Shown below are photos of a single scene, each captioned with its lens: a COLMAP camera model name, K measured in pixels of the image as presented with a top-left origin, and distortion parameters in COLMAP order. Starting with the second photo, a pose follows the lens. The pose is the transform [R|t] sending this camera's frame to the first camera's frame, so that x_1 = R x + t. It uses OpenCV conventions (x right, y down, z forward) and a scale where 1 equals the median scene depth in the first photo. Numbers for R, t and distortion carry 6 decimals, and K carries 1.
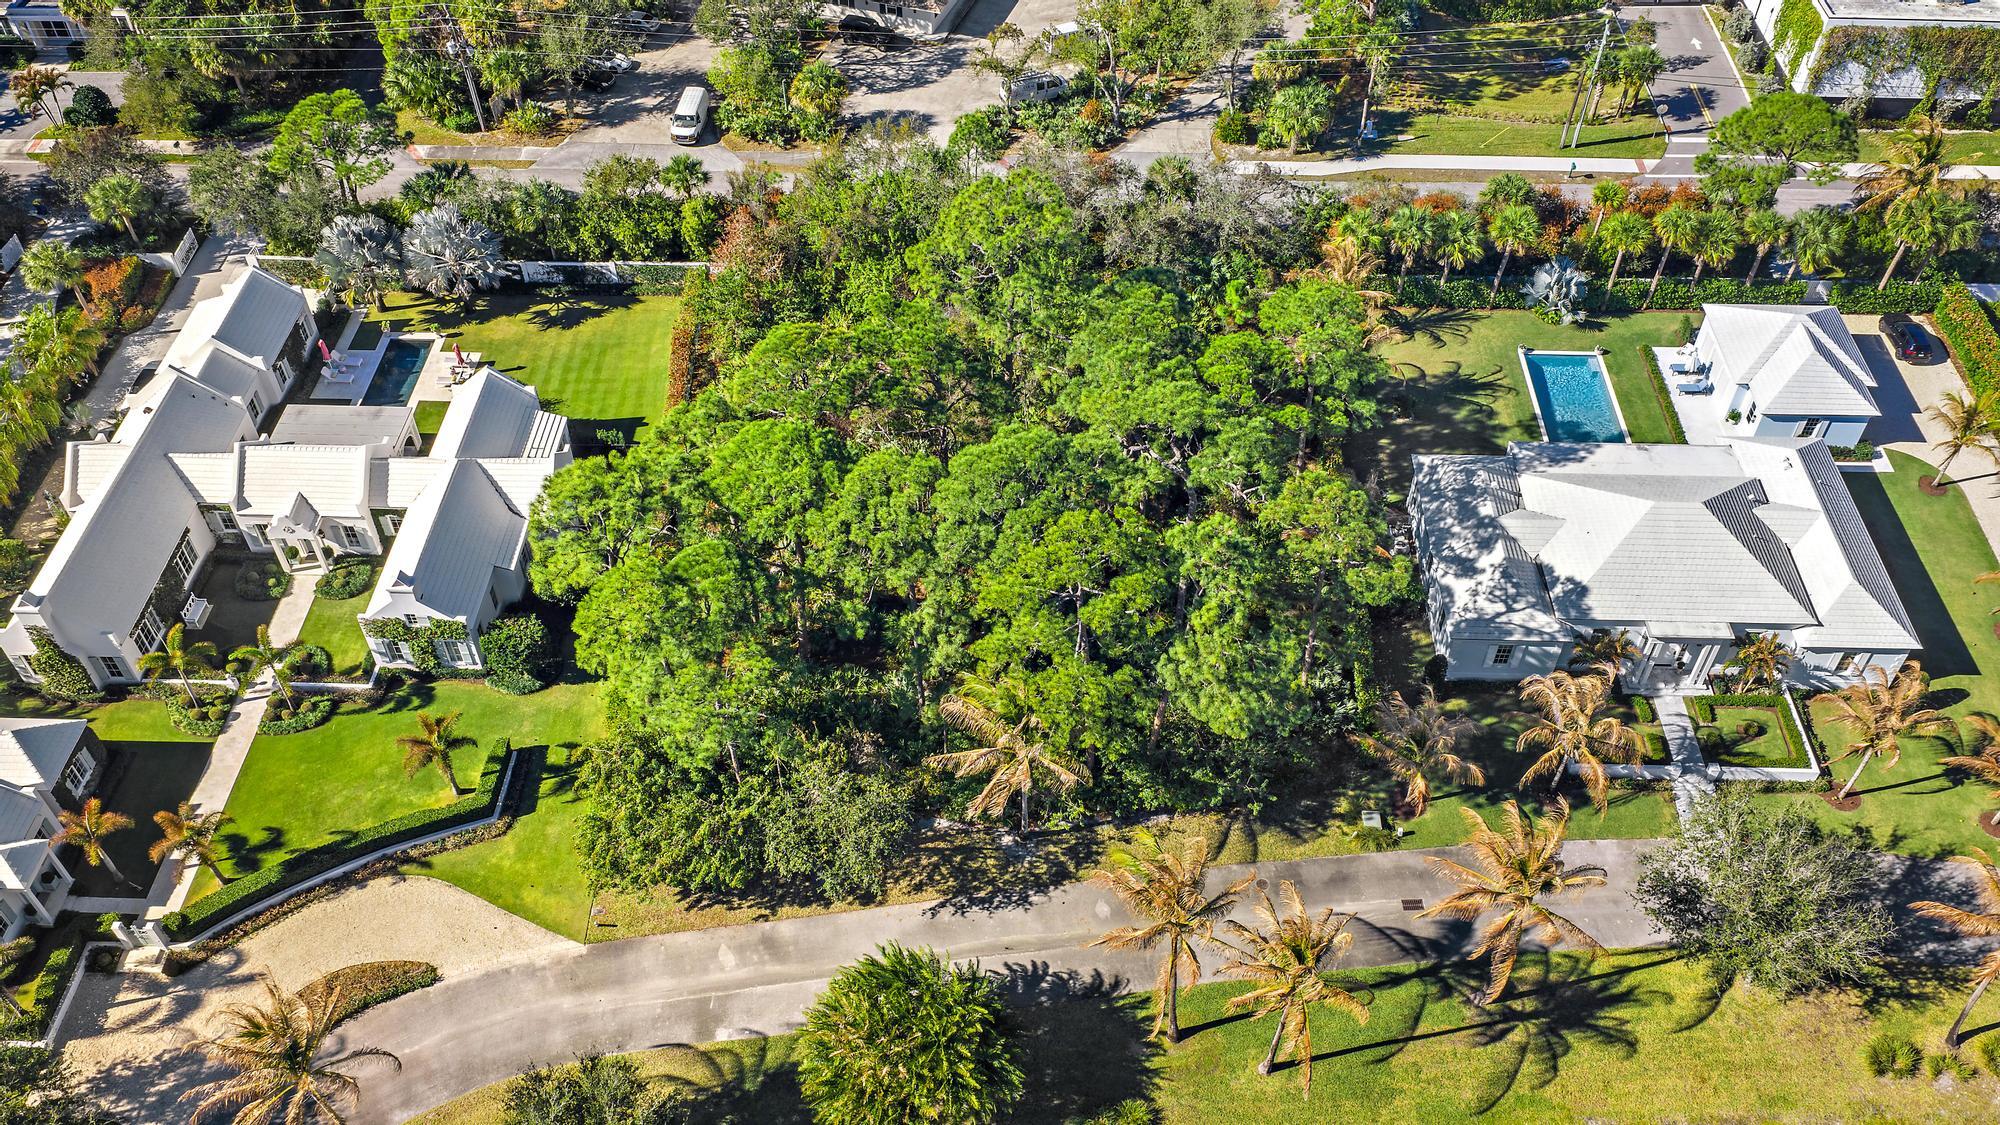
lens RADIAL K [[1641.4, 0, 1008.9], [0, 1641.4, 562.2], [0, 0, 1]] dist [0.019651, -0.030948]
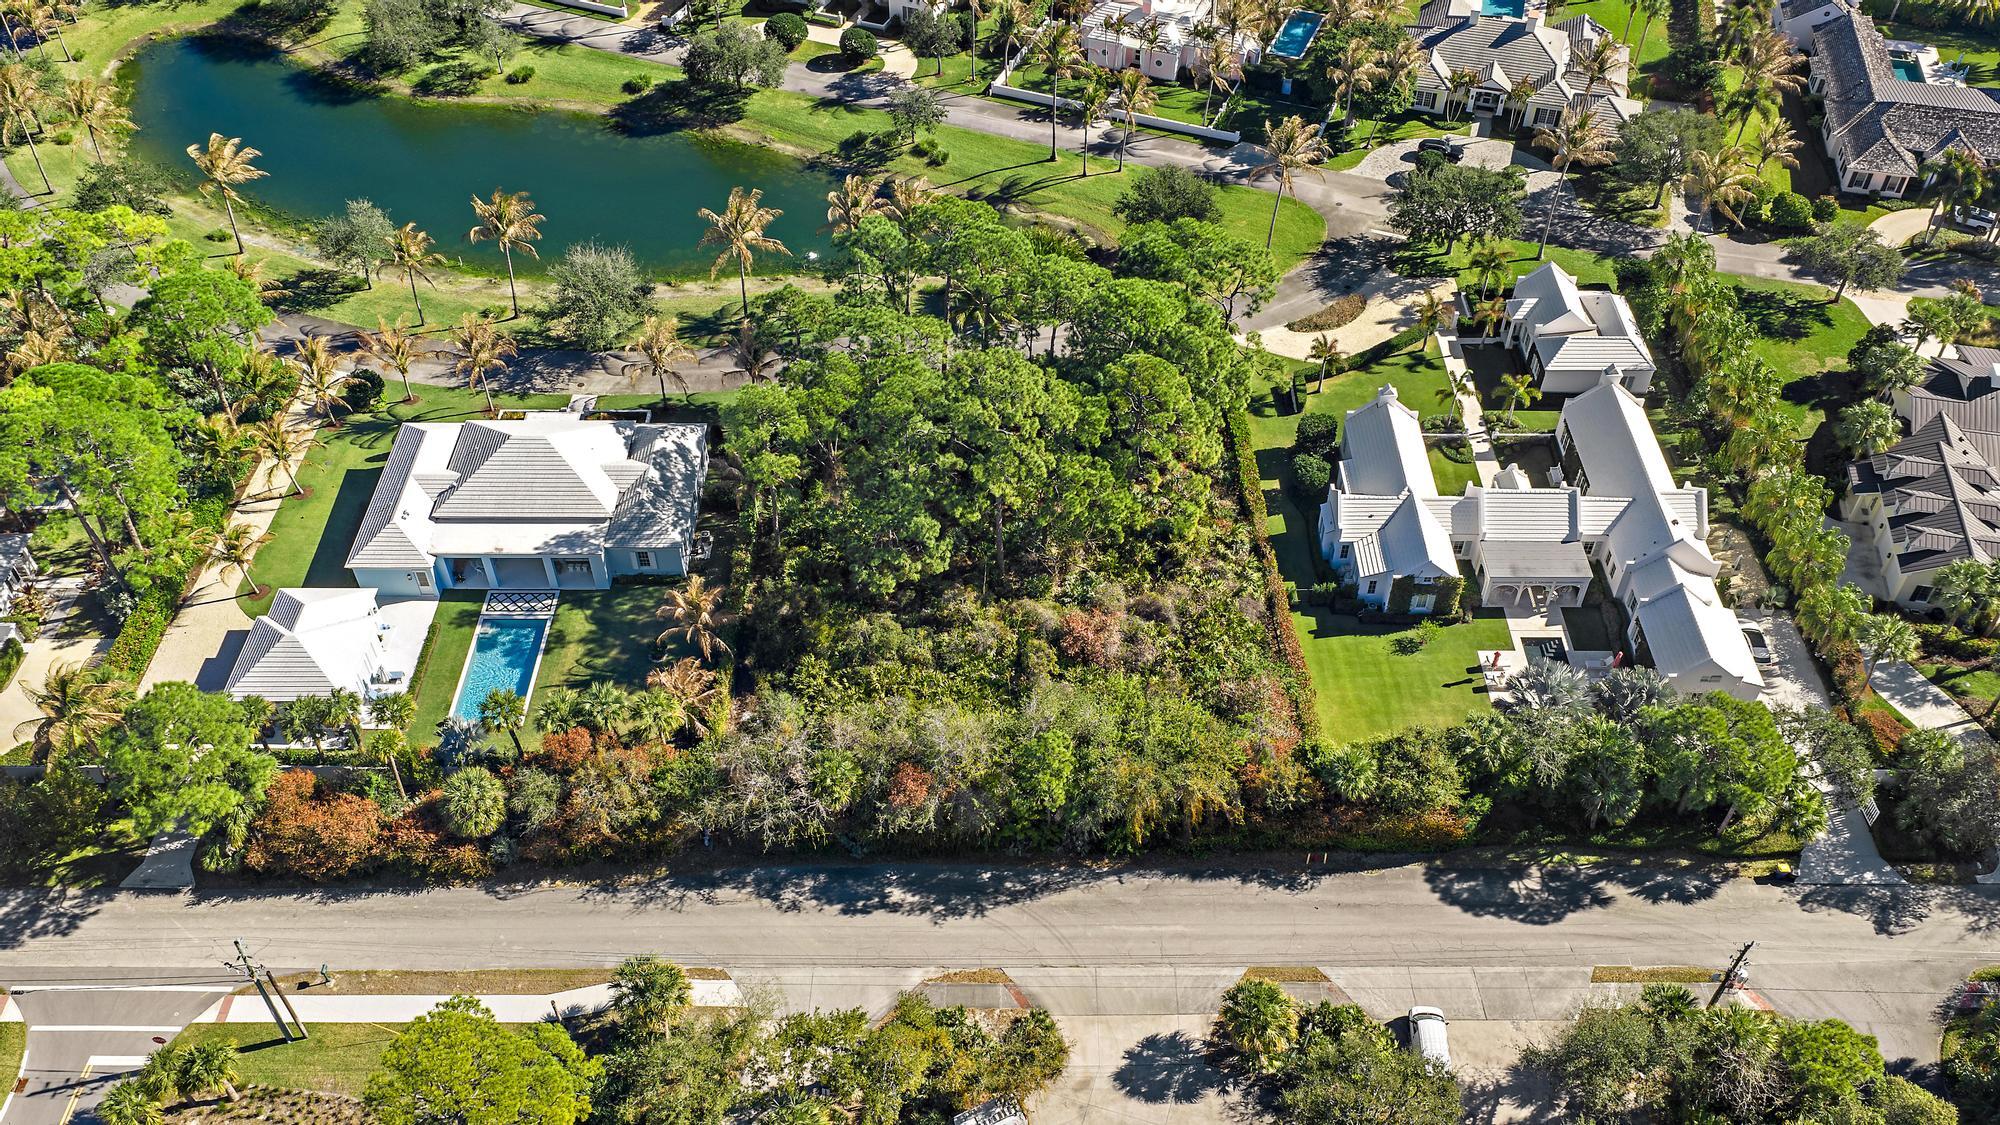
lens RADIAL K [[1623.5, 0, 1008.3], [0, 1623.5, 560.9], [0, 0, 1]] dist [0.034753, -0.062865]
pose [[-0.999652, 0.013577, -0.022636, 0.025006], [-0.023017, -0.028599, 0.999326, -1.492492], [0.012920, 0.999499, 0.028901, 1.096023]]
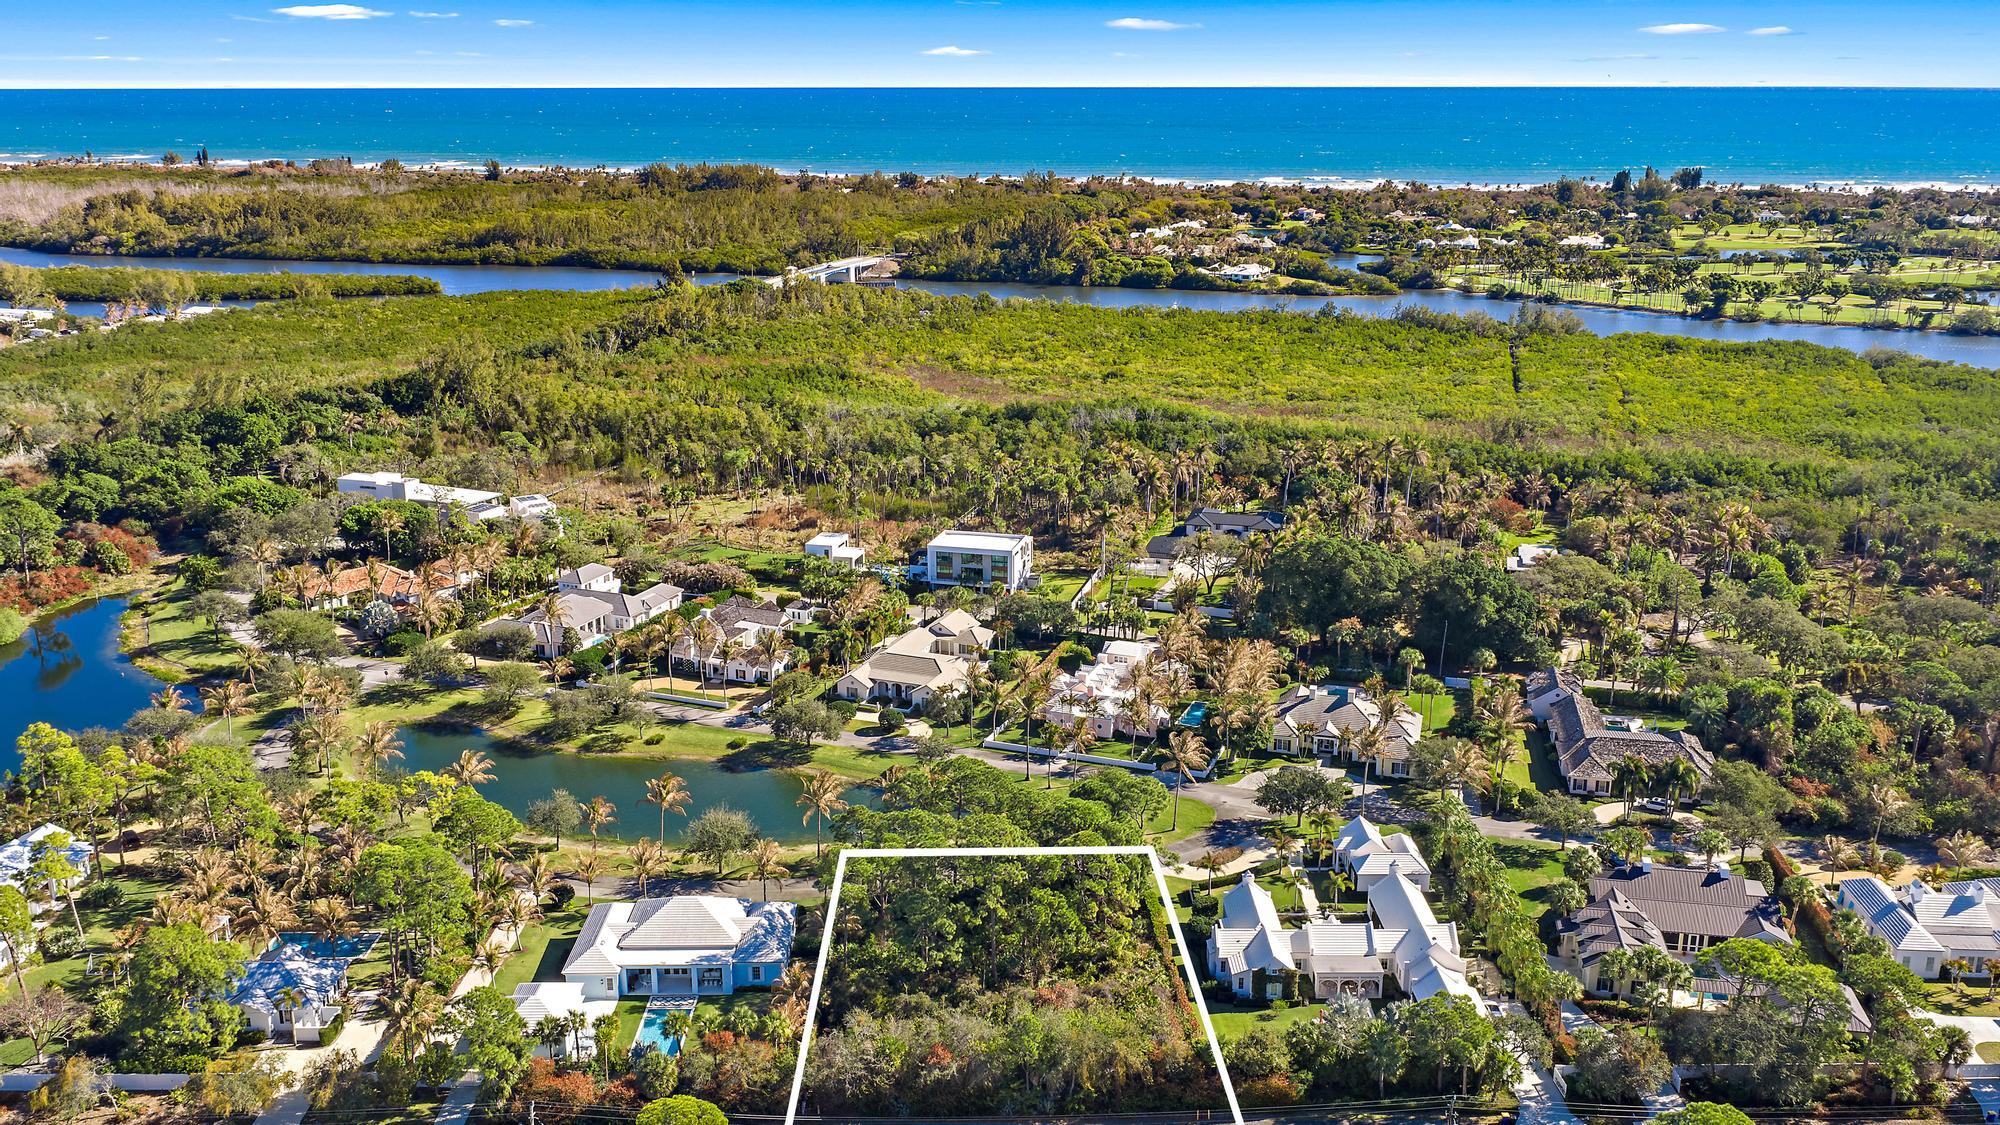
lens RADIAL K [[1696.3, 0, 1005.5], [0, 1696.3, 568.4], [0, 0, 1]] dist [0.014107, -0.019383]
pose [[-0.999314, 0.005620, -0.036612, 0.063787], [-0.029908, 0.460675, 0.887065, -2.298396], [0.021852, 0.887551, -0.460191, 1.695162]]
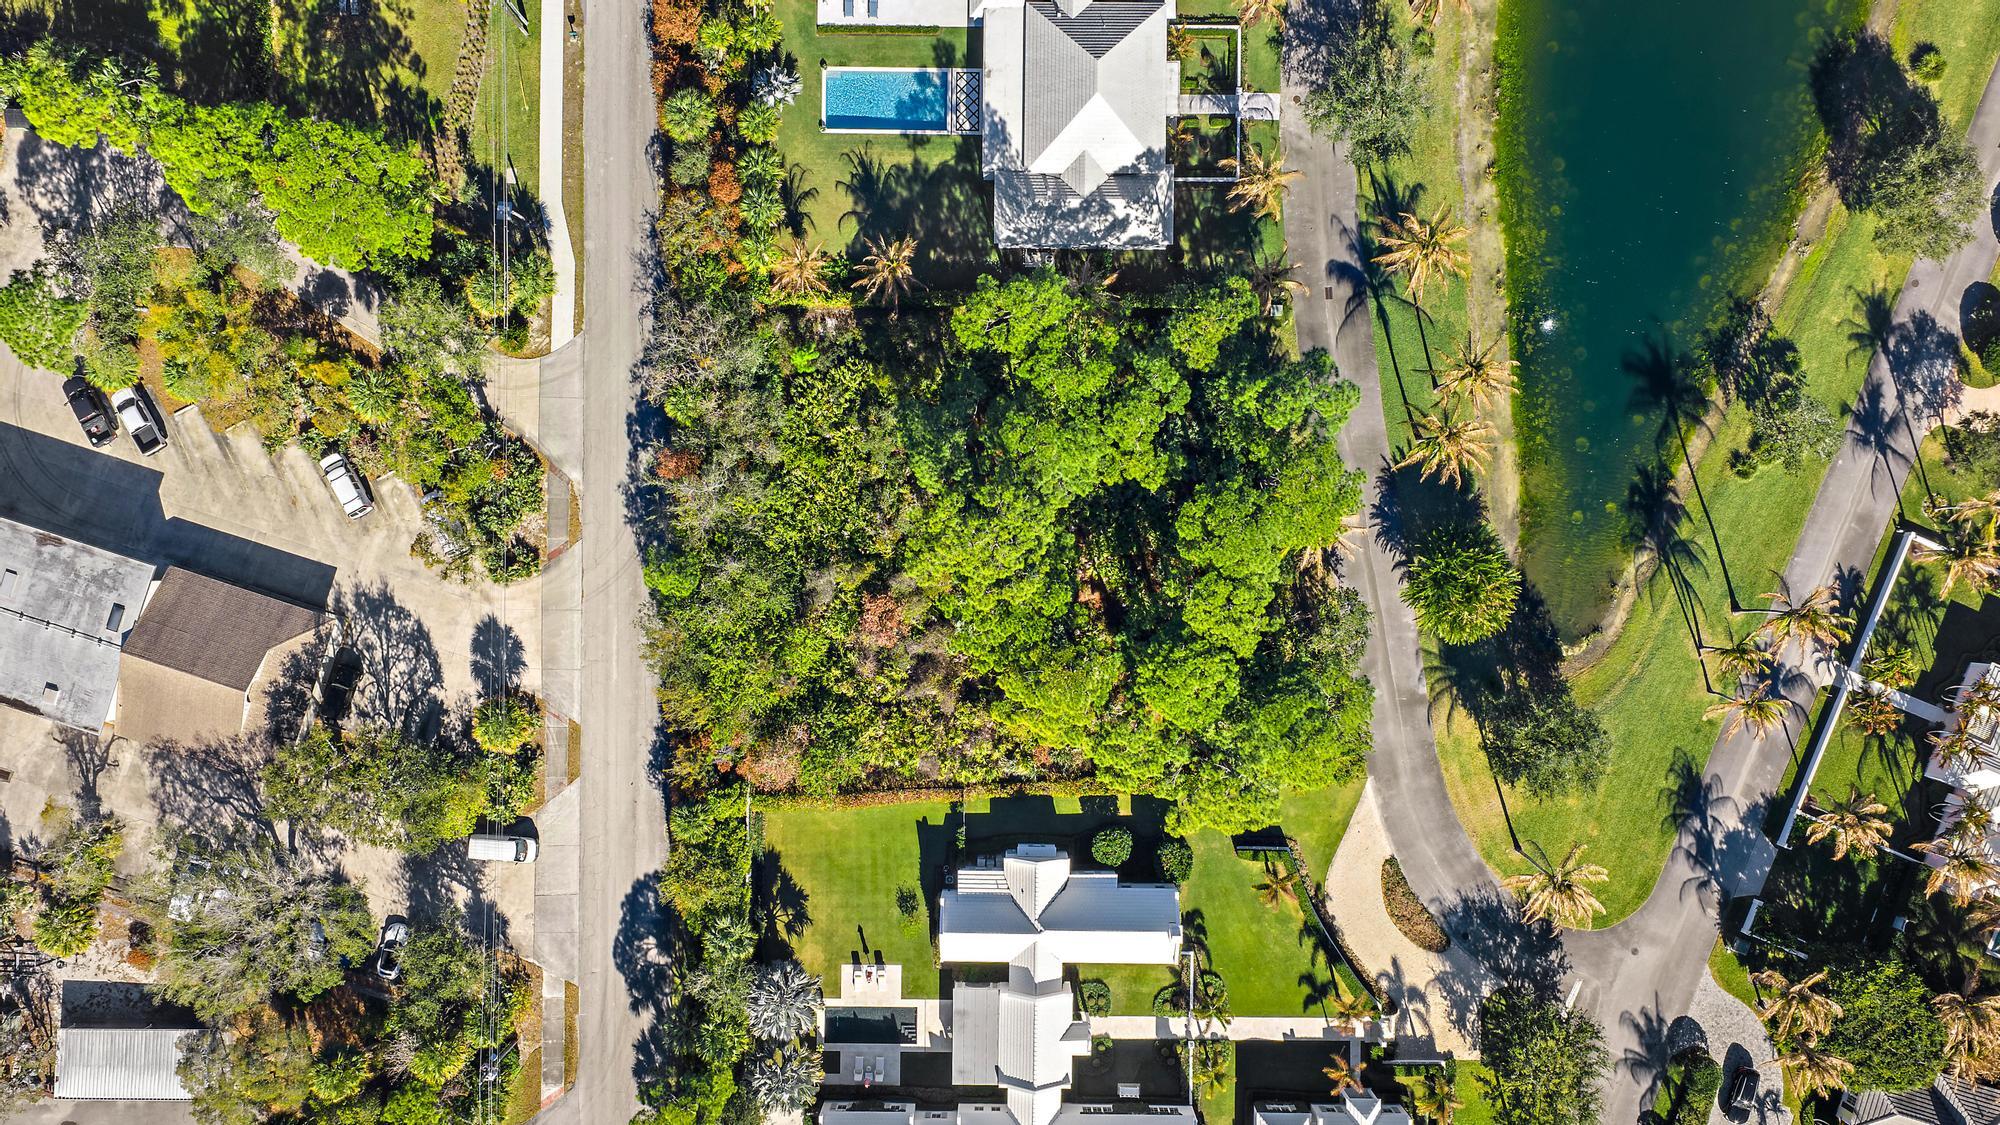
lens RADIAL K [[1671.0, 0, 1004.4], [0, 1671.0, 571.6], [0, 0, 1]] dist [0.026330, -0.044376]
pose [[-0.018237, -0.999829, 0.003112, -0.036576], [0.721463, -0.011004, 0.692365, -1.150169], [-0.692213, 0.014872, 0.721540, -0.005116]]
